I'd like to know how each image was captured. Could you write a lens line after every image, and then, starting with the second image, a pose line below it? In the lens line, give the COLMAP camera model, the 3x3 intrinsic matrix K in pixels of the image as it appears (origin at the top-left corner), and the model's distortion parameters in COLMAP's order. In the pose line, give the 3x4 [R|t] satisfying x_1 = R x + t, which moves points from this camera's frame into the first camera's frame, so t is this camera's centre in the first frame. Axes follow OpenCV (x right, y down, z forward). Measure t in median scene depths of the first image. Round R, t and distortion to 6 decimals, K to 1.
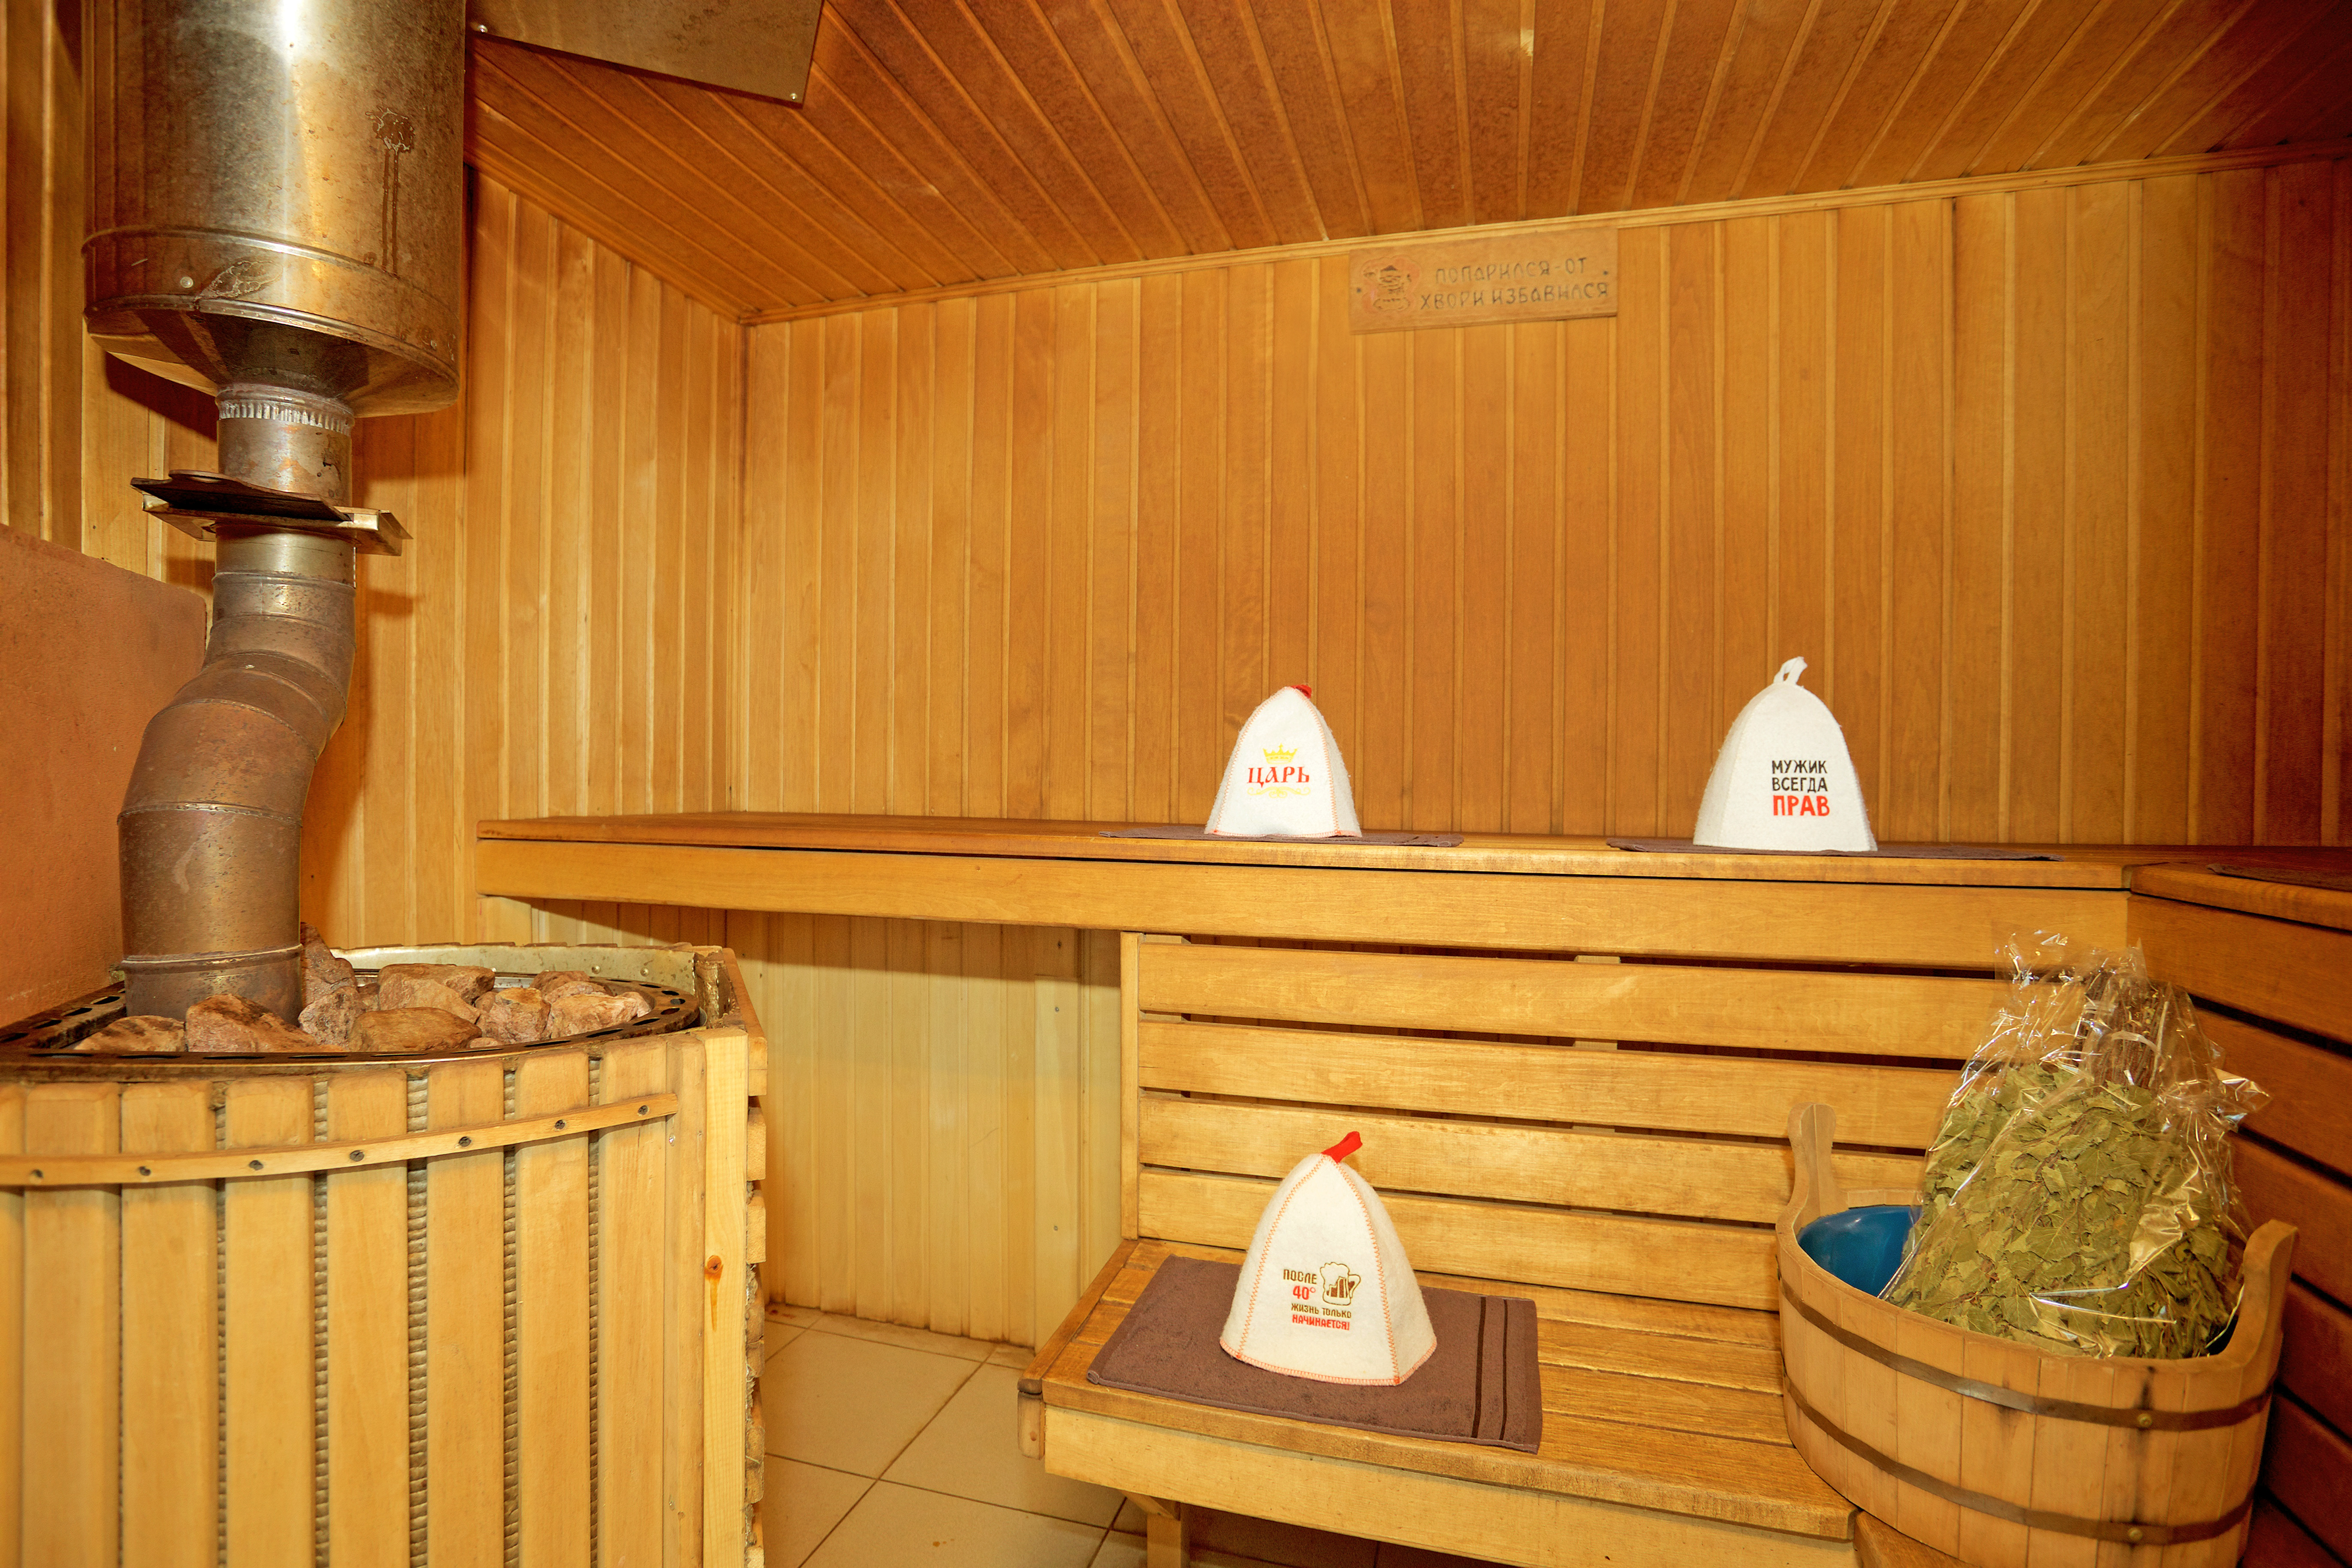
lens RADIAL K [[1153.3, 0, 1176.0], [0, 1153.3, 784.0], [0, 0, 1]] dist [-0.061670, -0.000080]
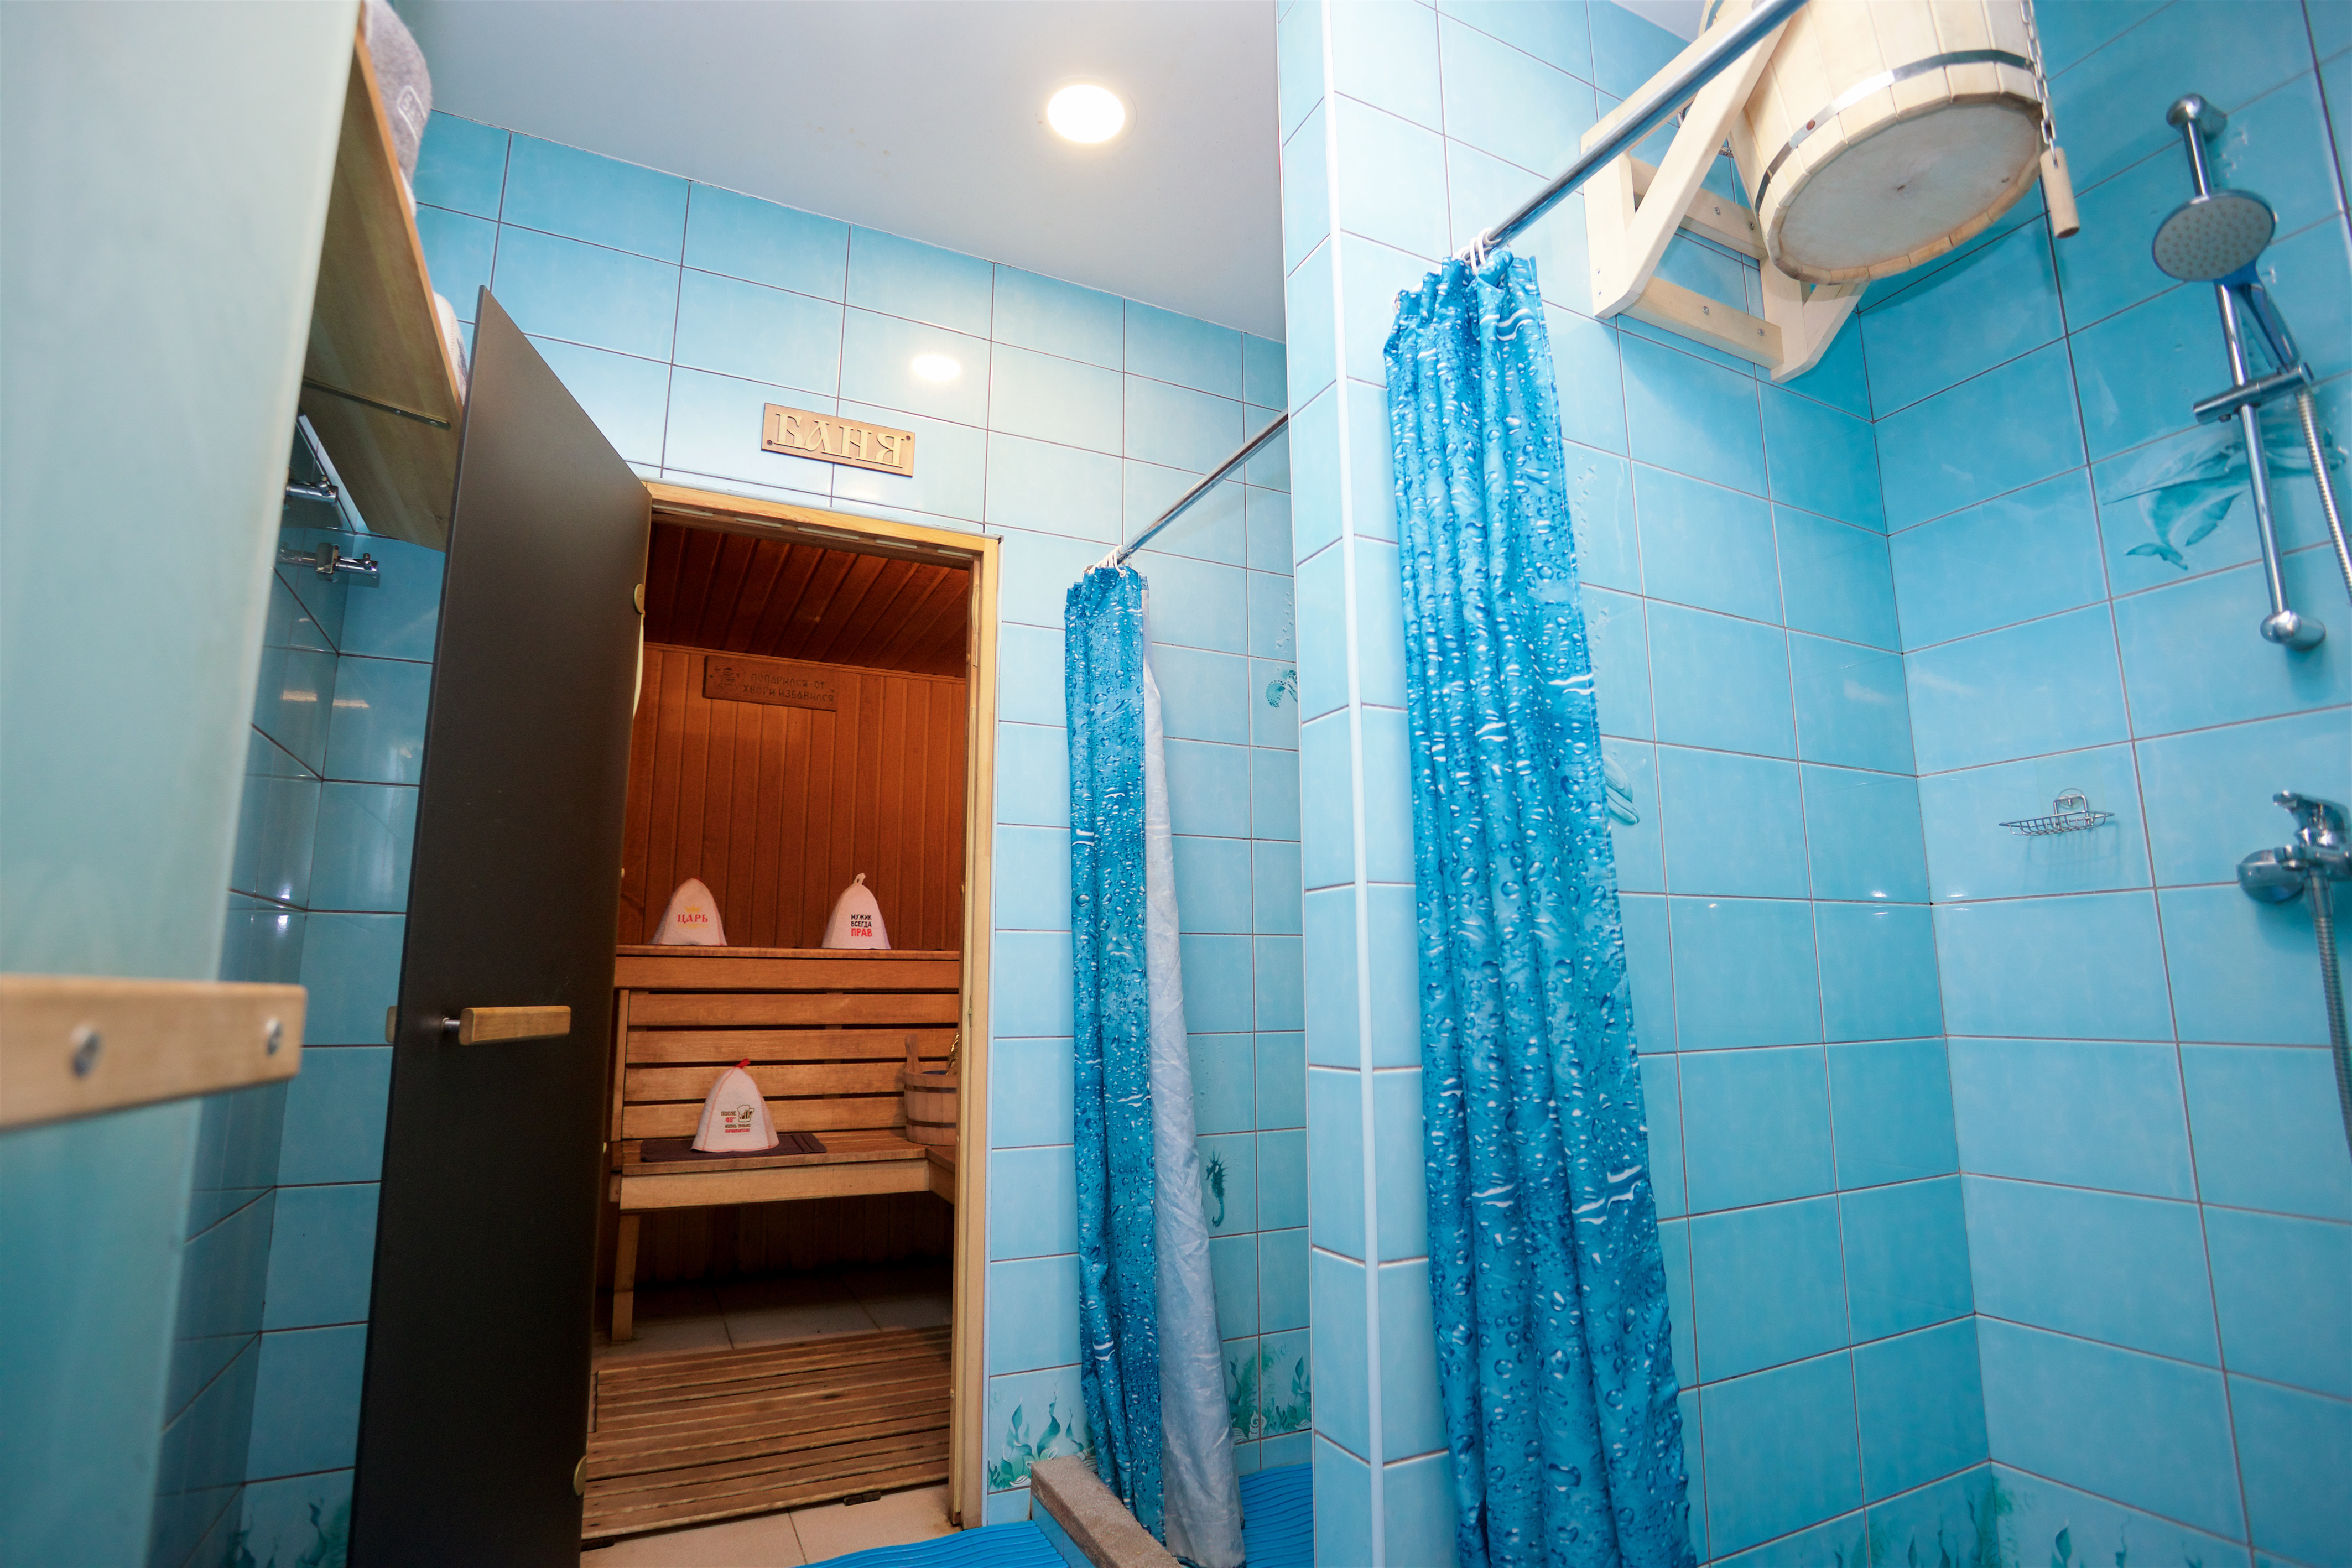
lens RADIAL K [[1153.3, 0, 1176.0], [0, 1153.3, 784.0], [0, 0, 1]] dist [-0.061670, -0.000080]
pose [[0.740717, 0.102521, 0.663949, -0.780612], [0.020942, 0.984284, -0.175348, 0.157575], [-0.671491, 0.143788, 0.726928, -1.373673]]
